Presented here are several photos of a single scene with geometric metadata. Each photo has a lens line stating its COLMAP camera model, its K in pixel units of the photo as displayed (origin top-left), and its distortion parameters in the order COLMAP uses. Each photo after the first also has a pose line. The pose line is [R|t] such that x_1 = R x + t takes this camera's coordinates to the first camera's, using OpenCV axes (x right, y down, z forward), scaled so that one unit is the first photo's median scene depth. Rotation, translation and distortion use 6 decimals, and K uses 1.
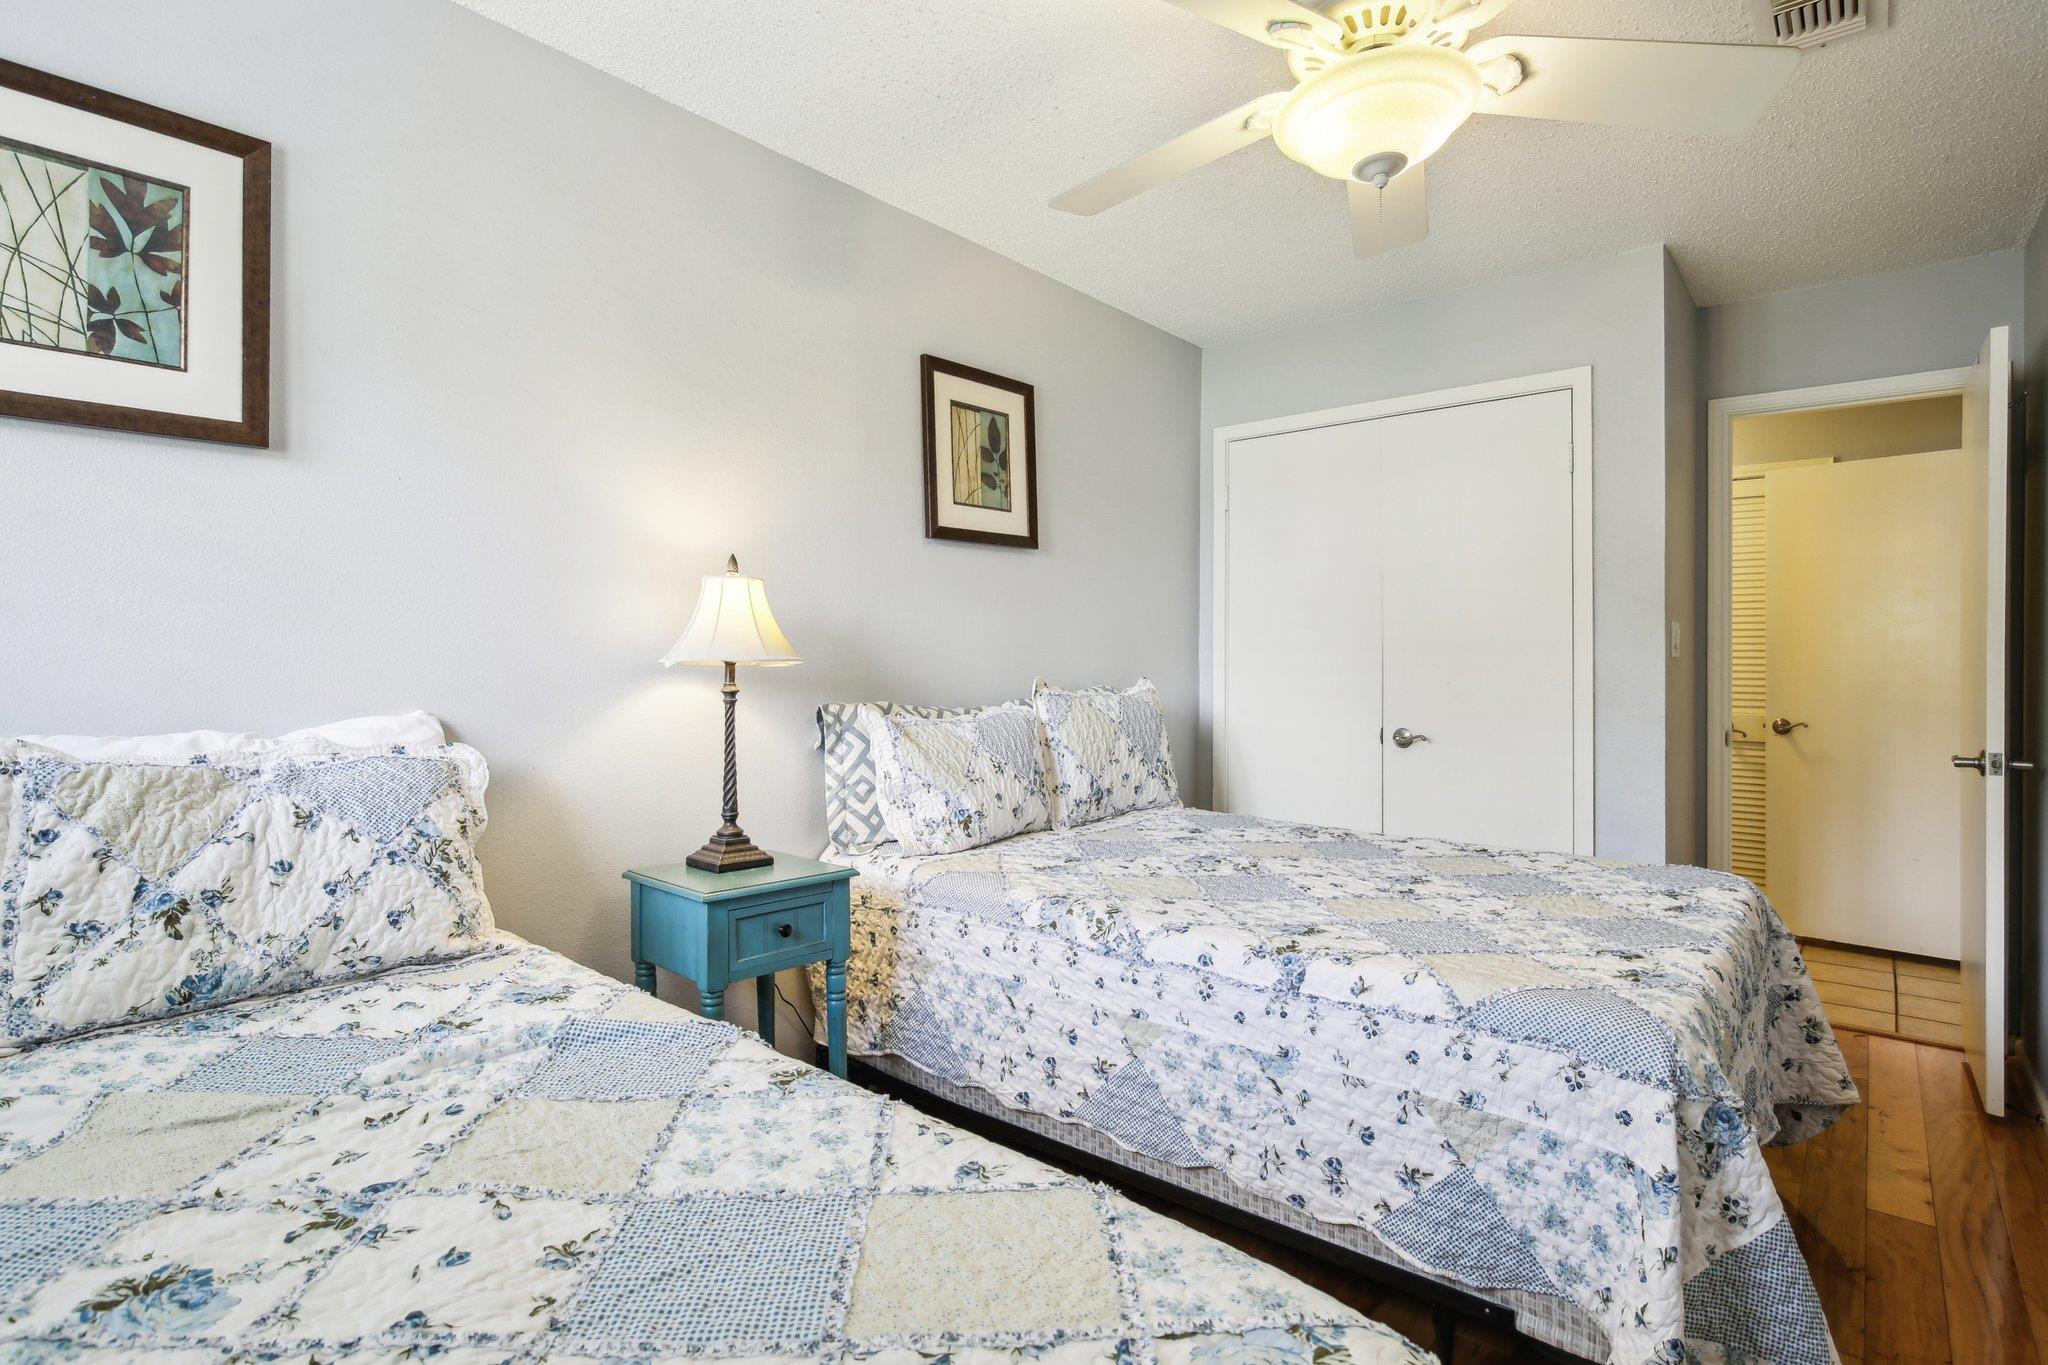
lens RADIAL K [[964.4, 0, 1013.1], [0, 964.4, 667.9], [0, 0, 1]] dist [-0.003789, -0.000327]
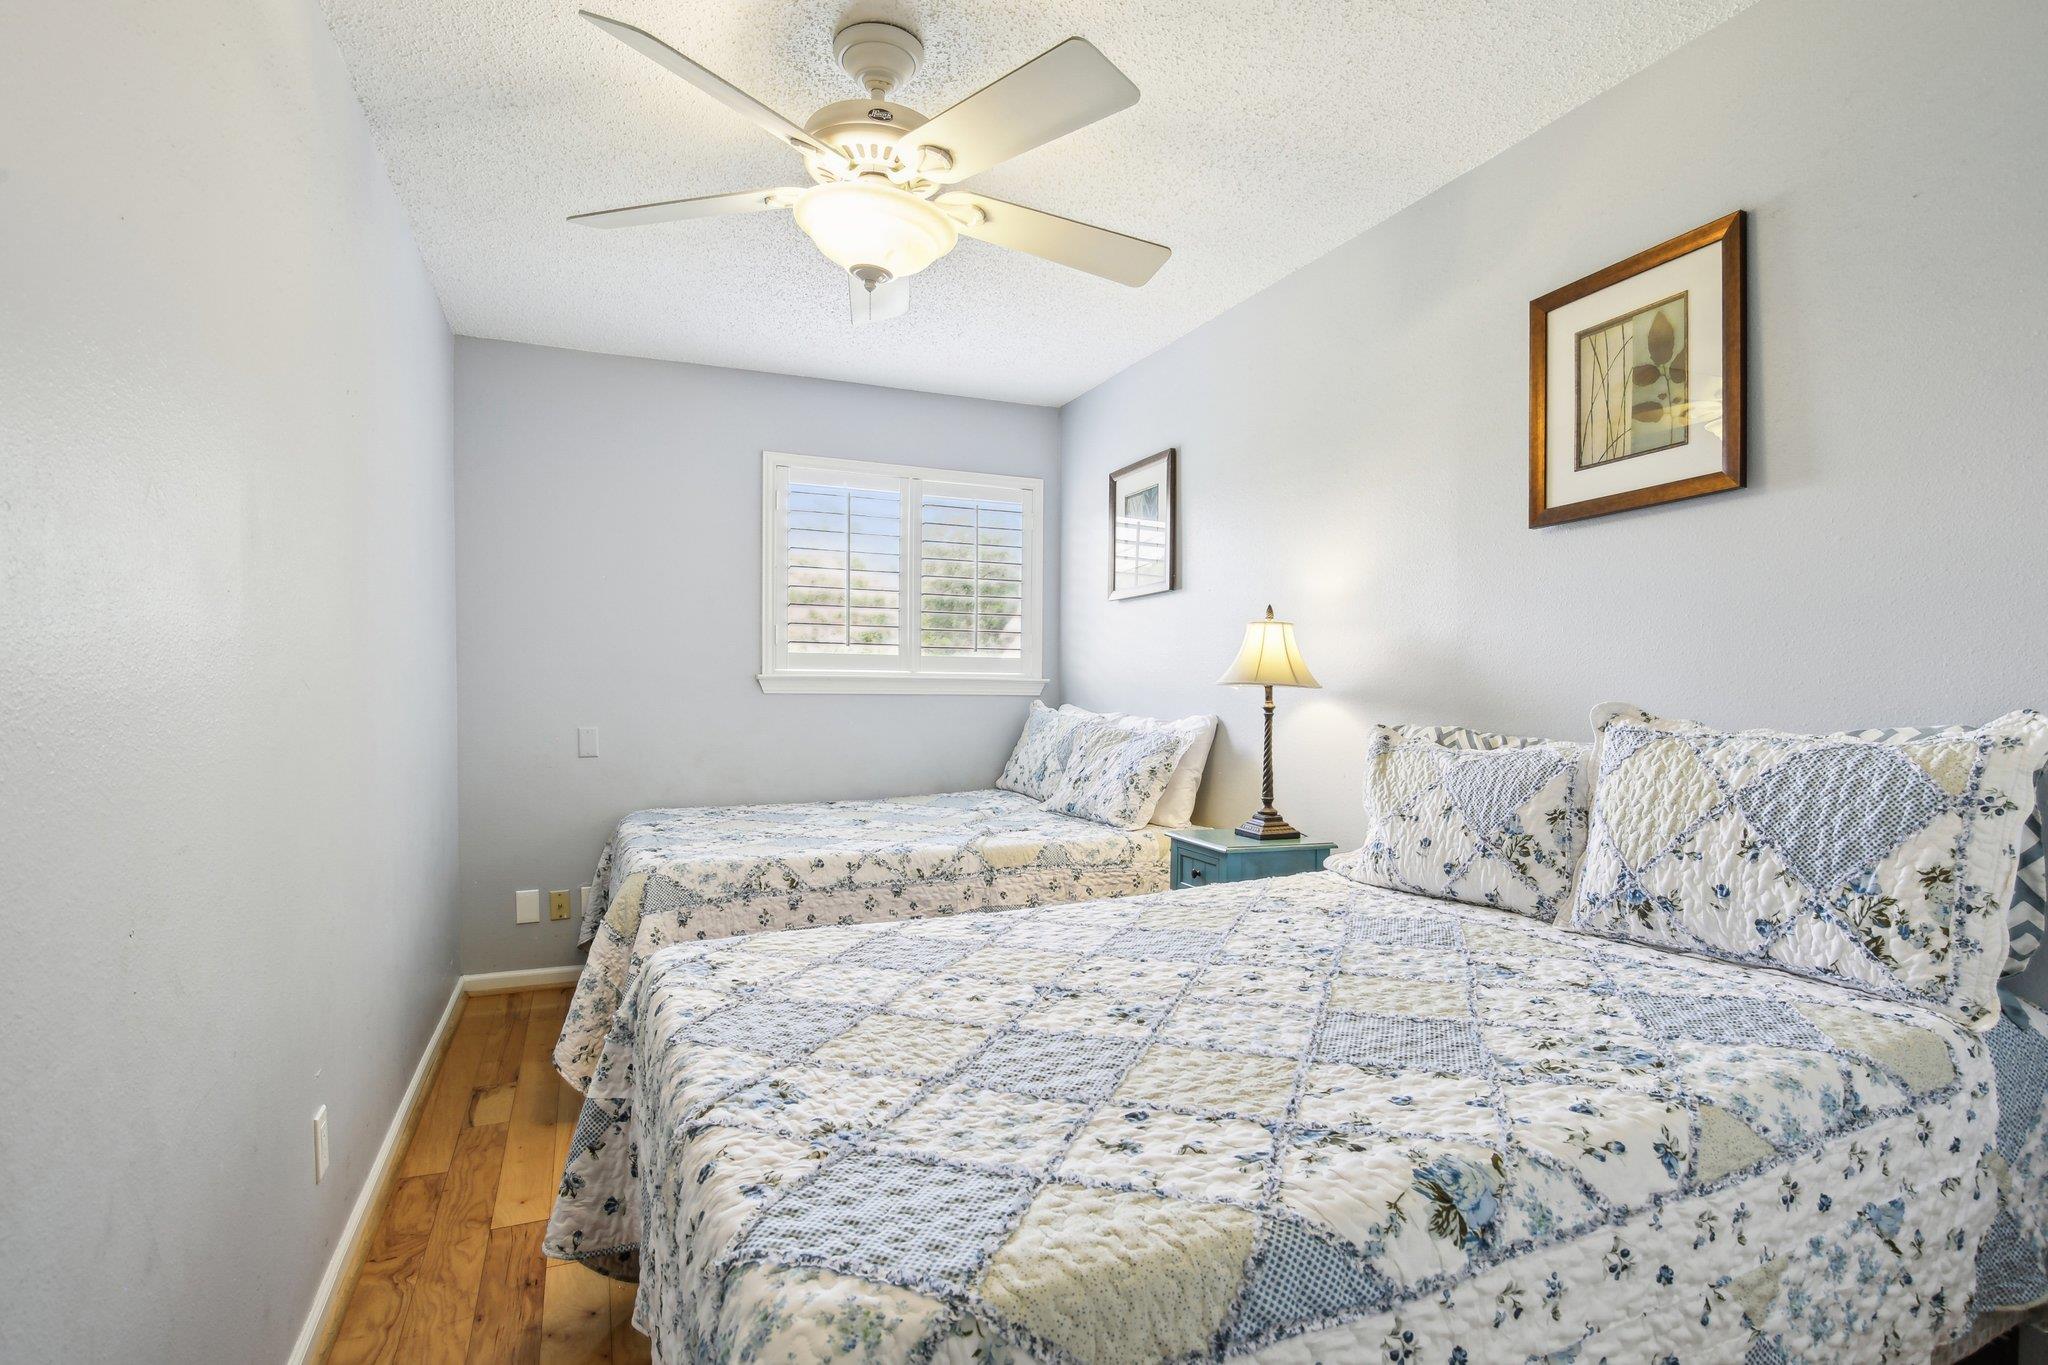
lens RADIAL K [[964.4, 0, 1016.8], [0, 964.4, 695.9], [0, 0, 1]] dist [-0.003789, -0.000327]
pose [[-0.386414, 0.011093, -0.922259, 0.783910], [0.008734, 0.999927, 0.008368, -0.004622], [0.922284, -0.004822, -0.386482, 0.866454]]
